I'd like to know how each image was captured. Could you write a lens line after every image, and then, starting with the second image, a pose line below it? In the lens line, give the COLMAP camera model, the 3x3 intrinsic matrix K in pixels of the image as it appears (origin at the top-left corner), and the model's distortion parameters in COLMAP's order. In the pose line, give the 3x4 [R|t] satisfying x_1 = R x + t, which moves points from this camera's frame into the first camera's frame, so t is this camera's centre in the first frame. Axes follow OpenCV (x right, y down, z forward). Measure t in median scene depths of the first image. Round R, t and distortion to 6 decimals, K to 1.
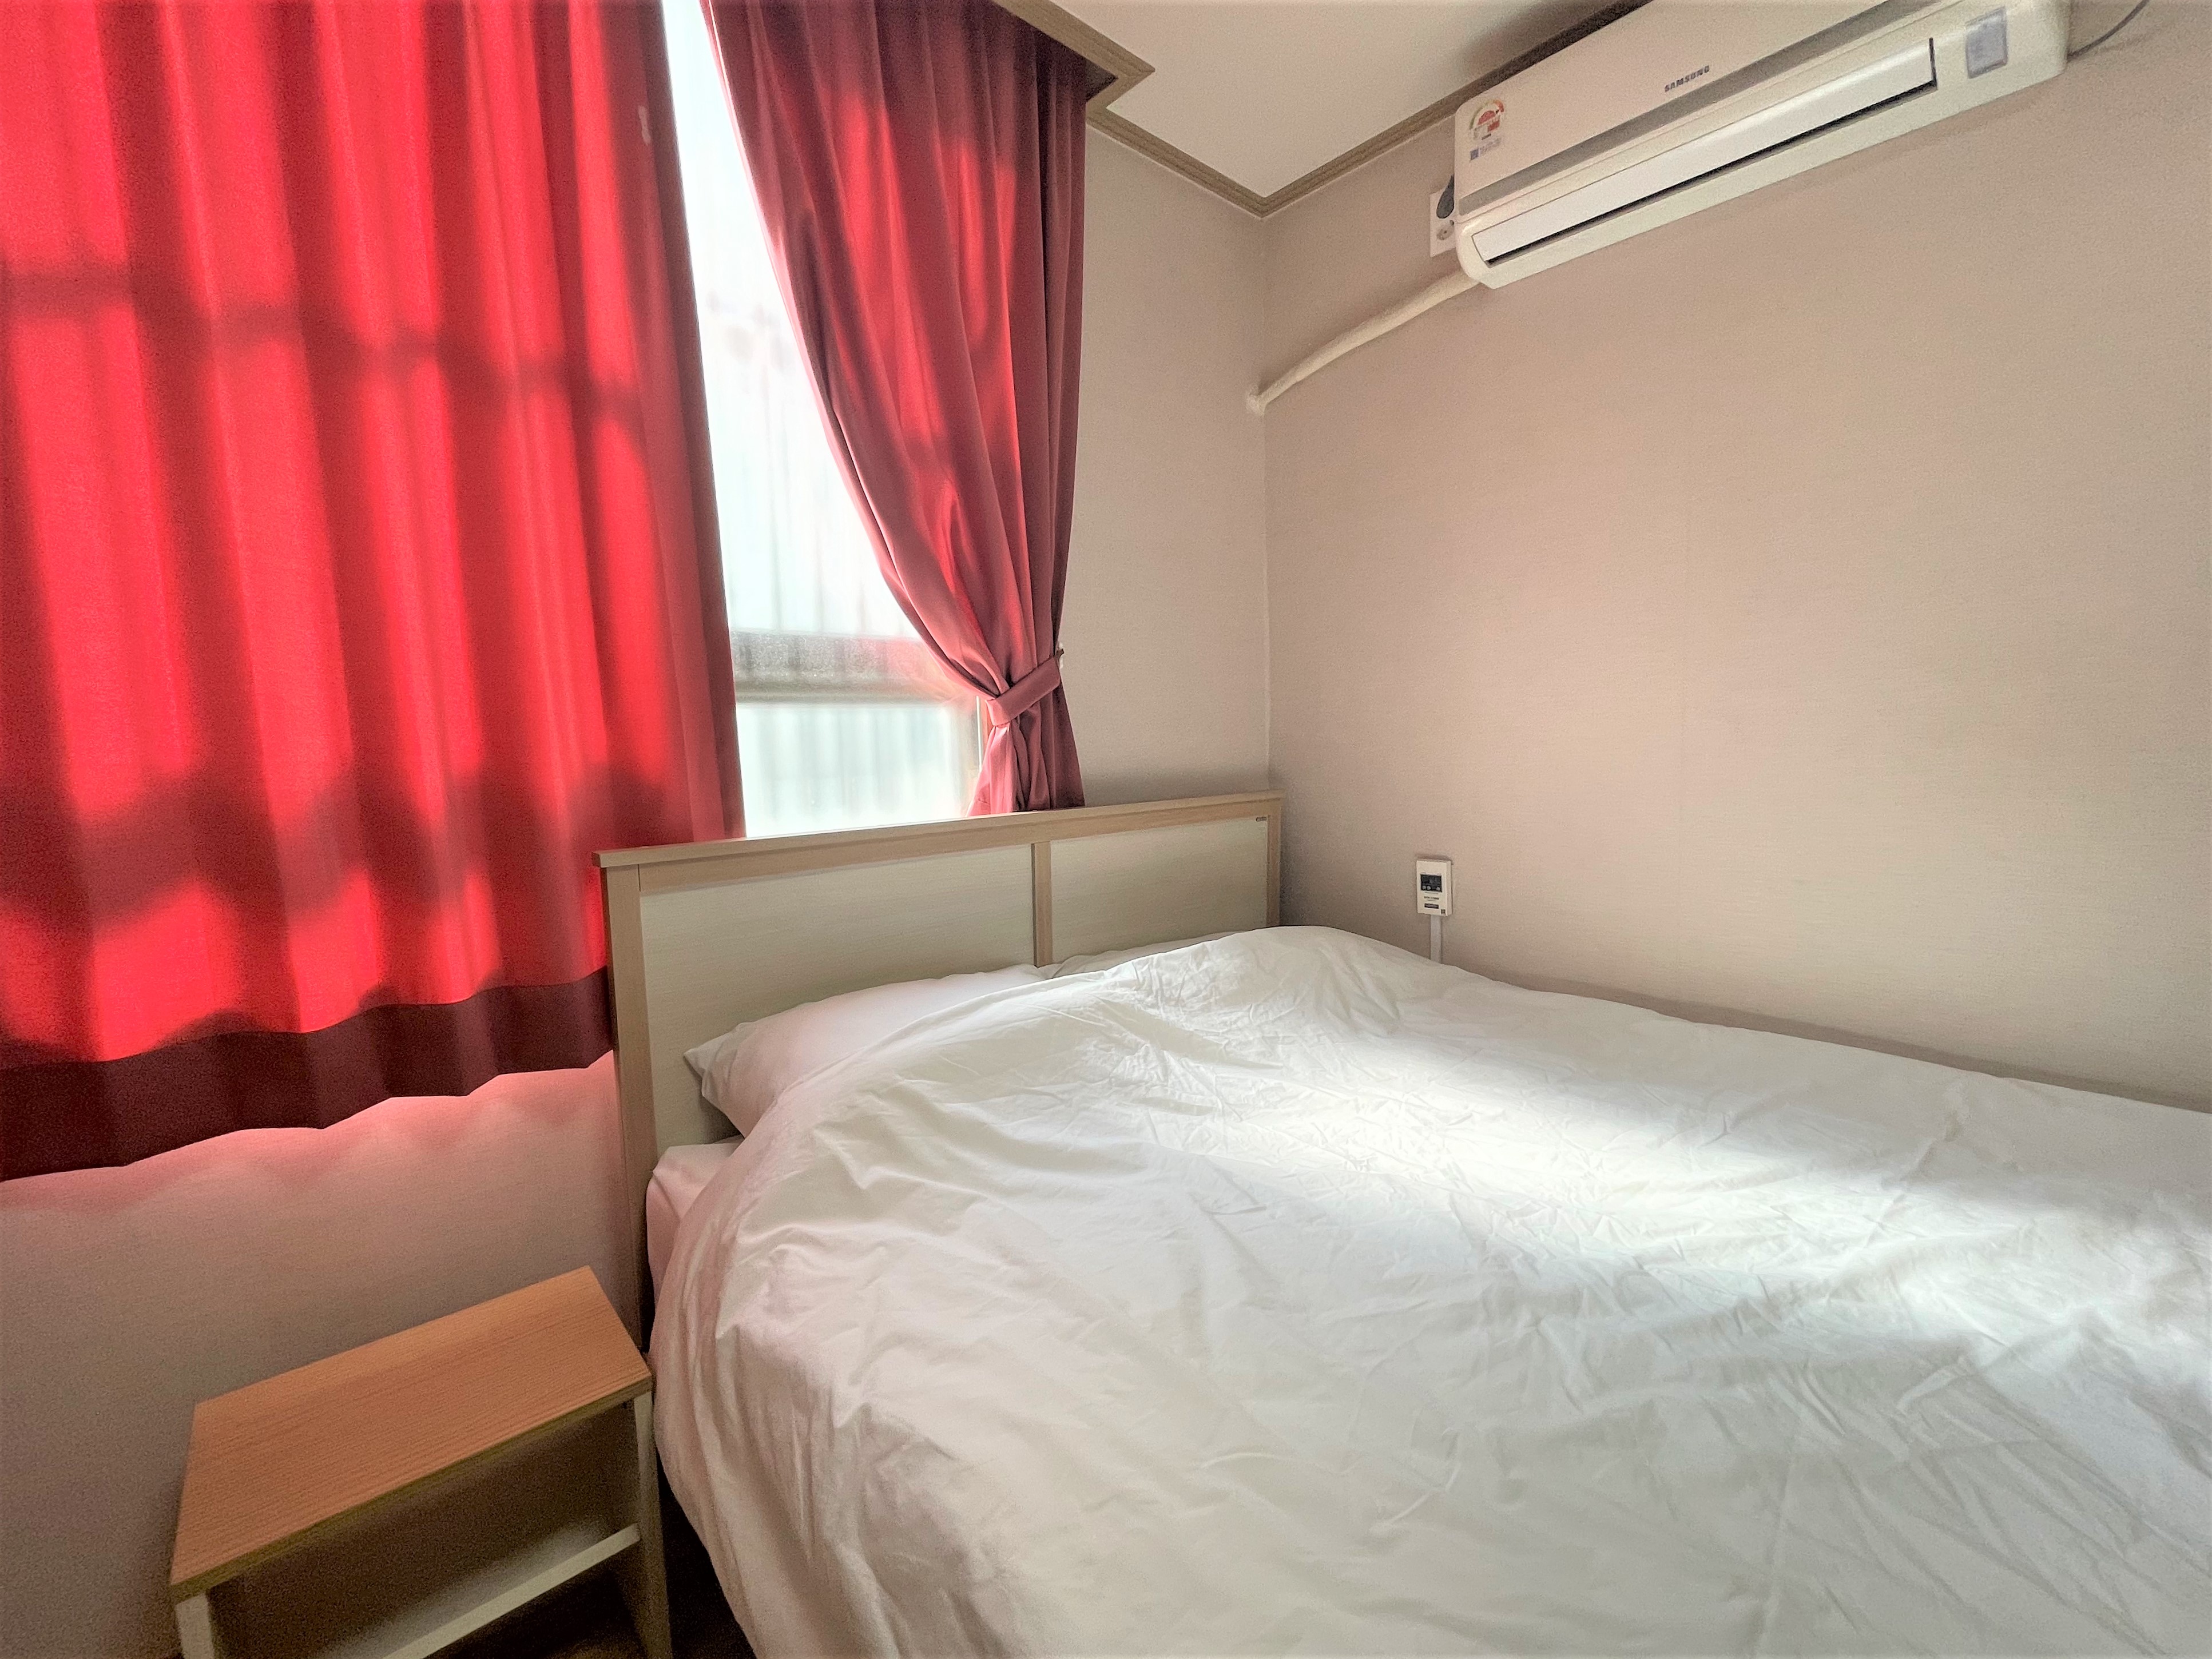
lens RADIAL K [[957.4, 0, 1186.6], [0, 957.4, 835.3], [0, 0, 1]] dist [-0.000763, -0.000275]
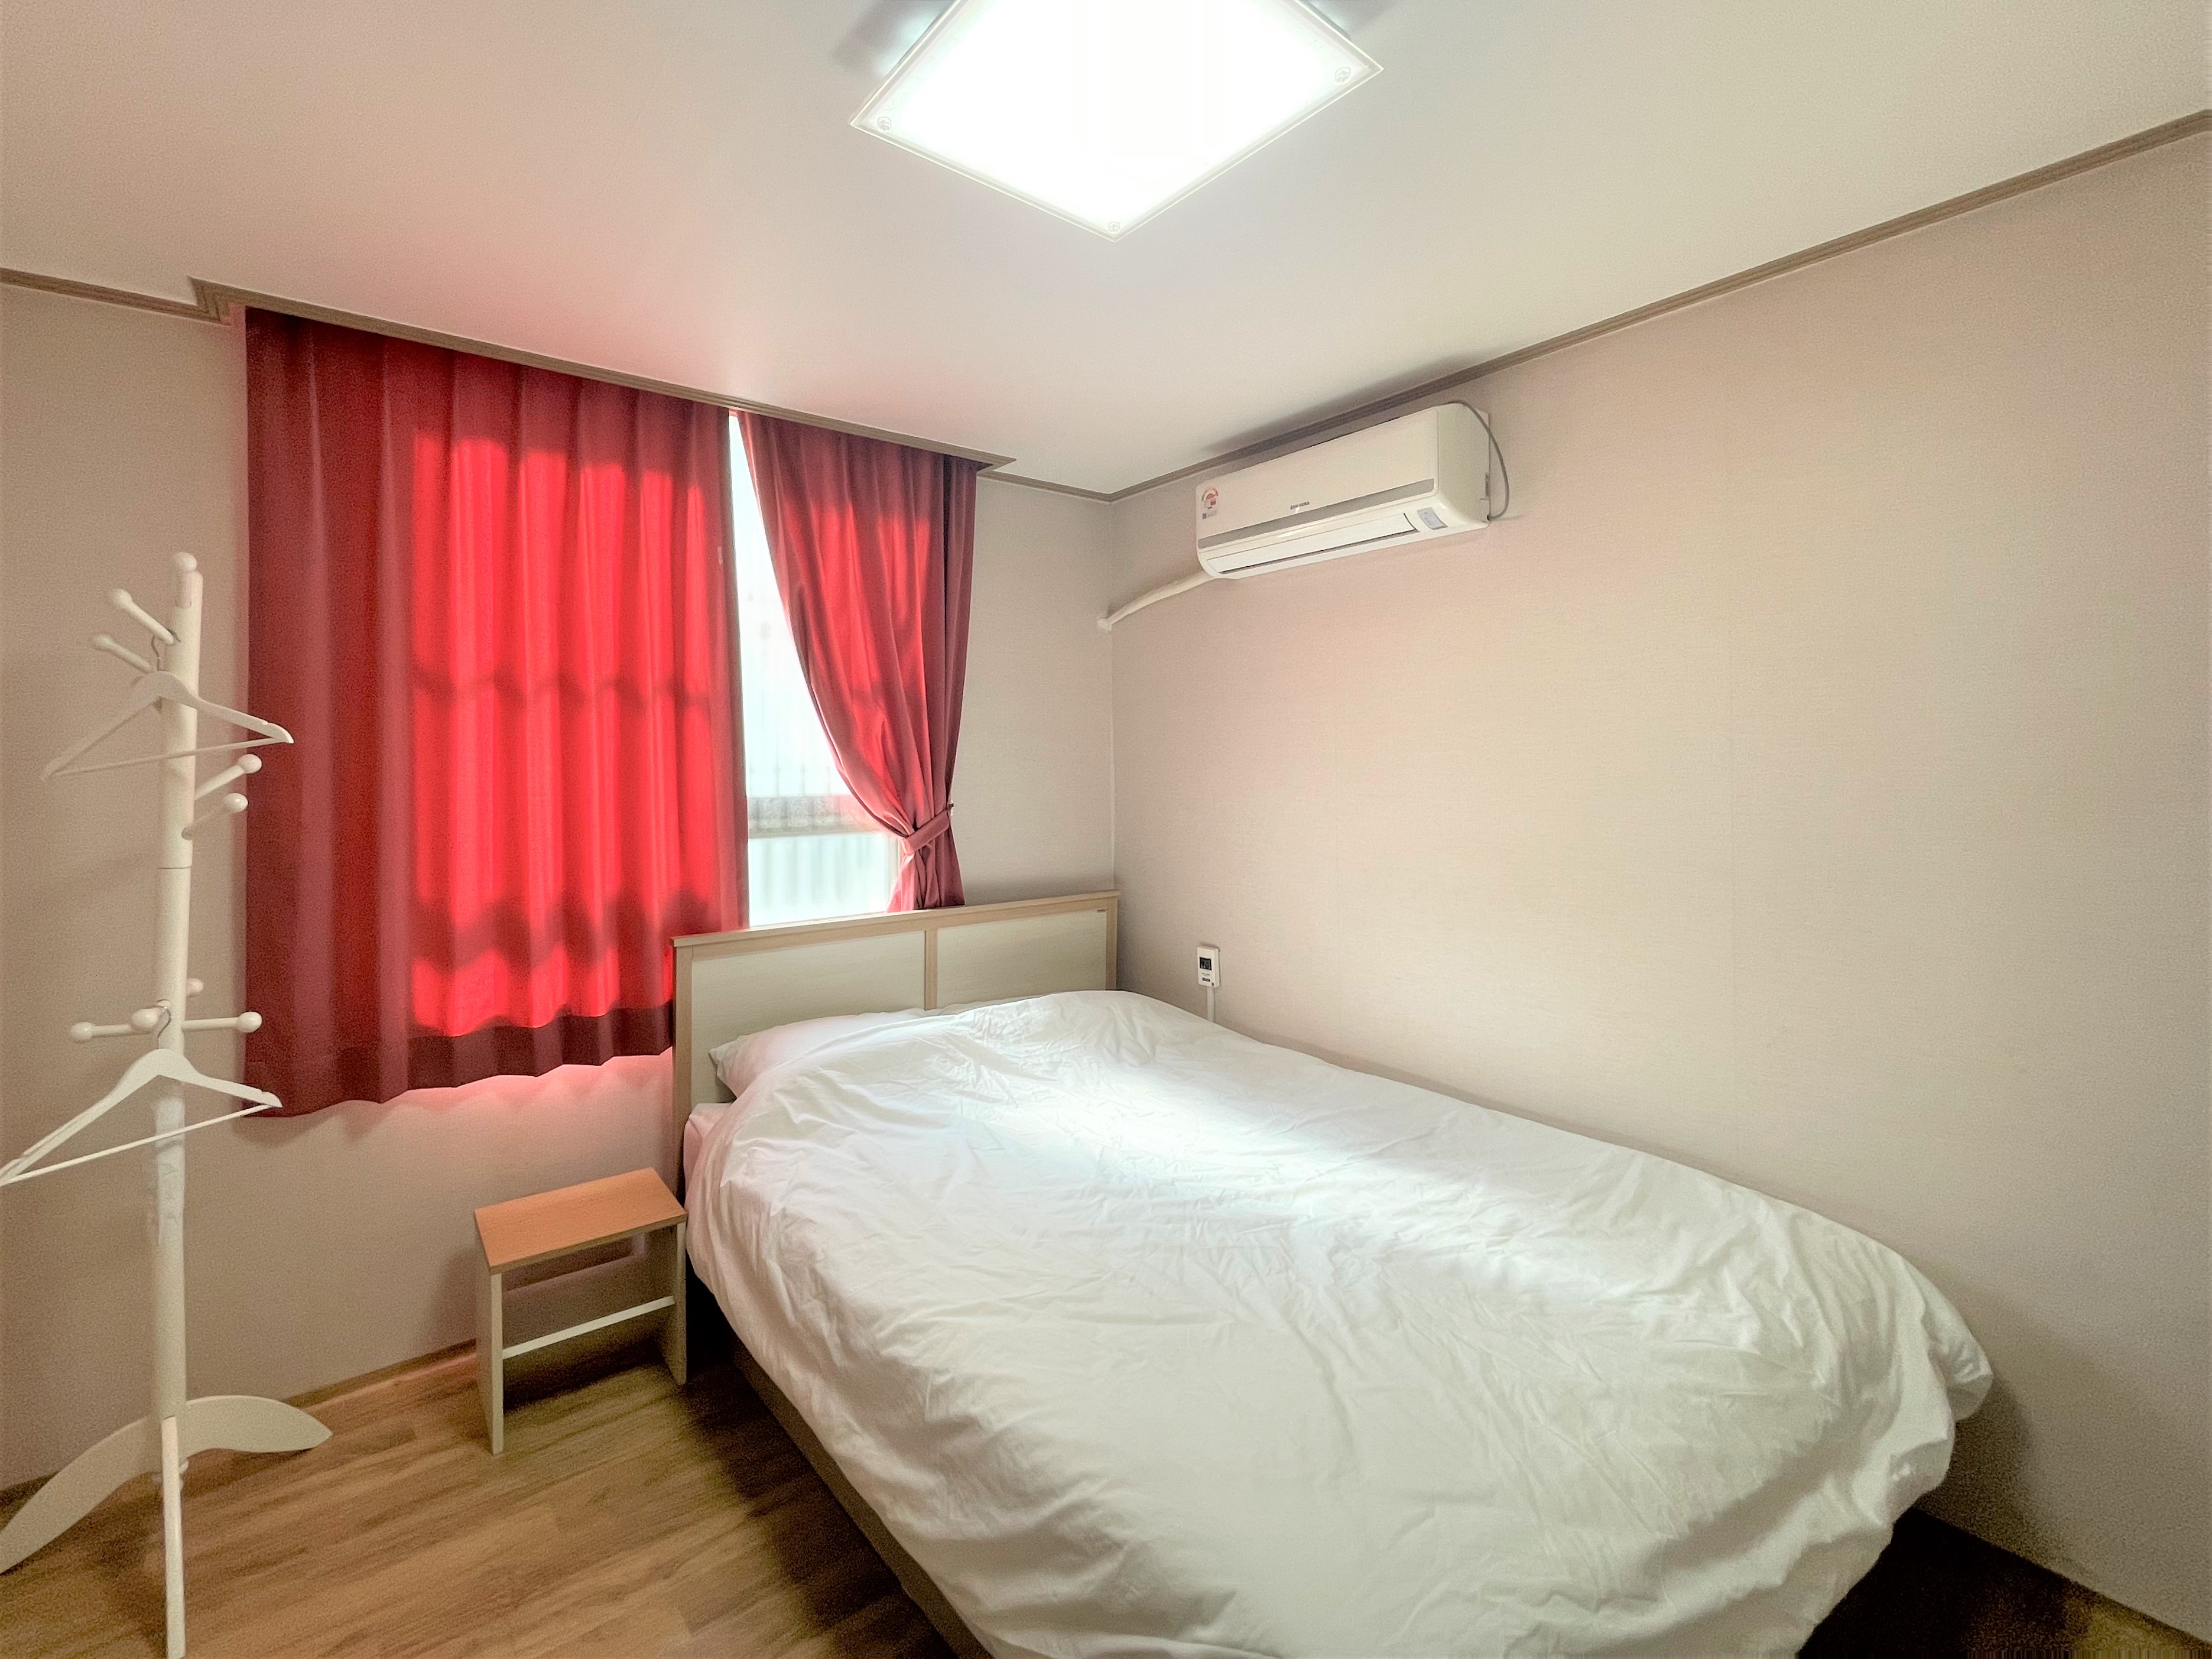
lens RADIAL K [[1022.7, 0, 1106.1], [0, 1022.7, 788.6], [0, 0, 1]] dist [-0.000653, -0.000173]
pose [[0.994290, 0.024515, -0.103853, 0.385612], [-0.032399, 0.996663, -0.074917, -0.136797], [0.101670, 0.077854, 0.991767, -0.829280]]
